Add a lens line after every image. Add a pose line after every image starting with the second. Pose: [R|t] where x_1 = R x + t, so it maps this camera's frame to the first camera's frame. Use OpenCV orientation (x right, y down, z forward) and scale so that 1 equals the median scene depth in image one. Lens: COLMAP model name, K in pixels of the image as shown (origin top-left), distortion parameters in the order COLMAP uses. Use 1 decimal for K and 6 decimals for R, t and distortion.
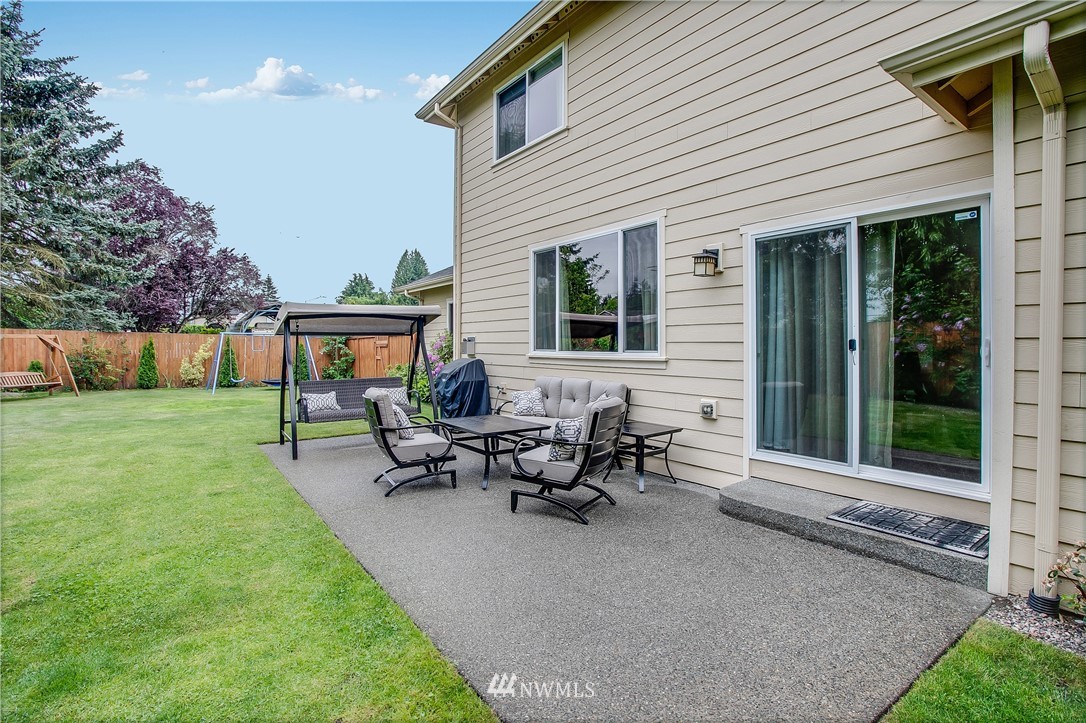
lens RADIAL K [[522.0, 0, 540.8], [0, 522.0, 346.2], [0, 0, 1]] dist [-0.041318, 0.003071]
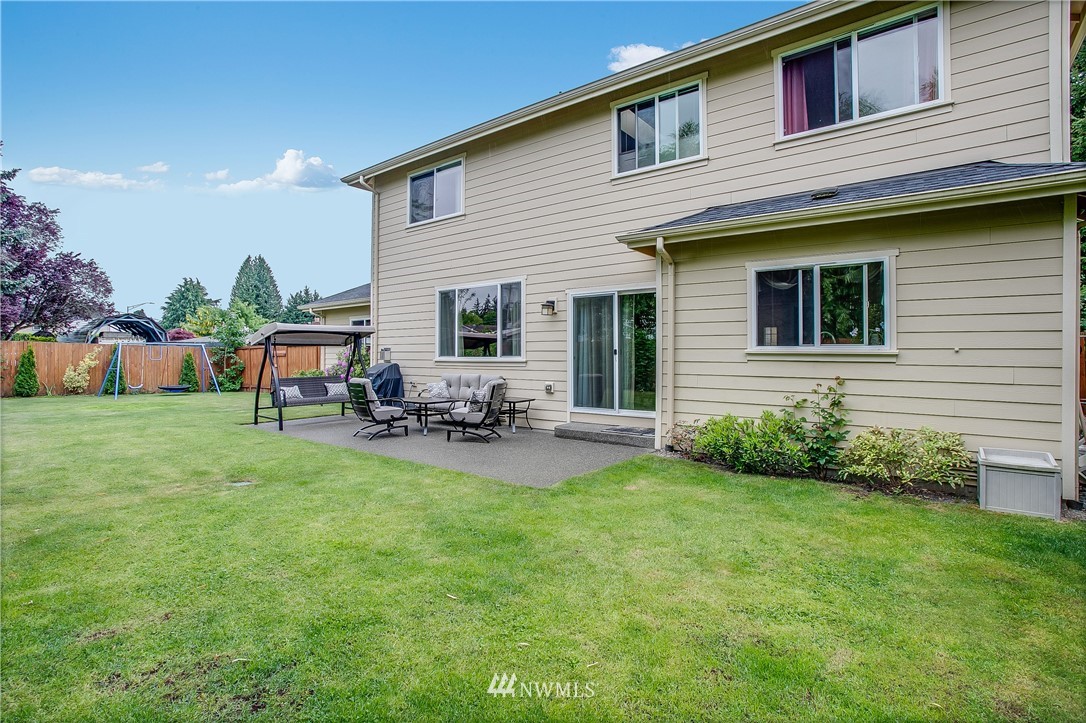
lens RADIAL K [[522.0, 0, 537.7], [0, 522.0, 350.2], [0, 0, 1]] dist [-0.041318, 0.003071]
pose [[0.961669, 0.005365, 0.274160, -0.164121], [-0.000956, 0.999868, -0.016216, 0.014597], [-0.274211, 0.015332, 0.961547, -0.562858]]
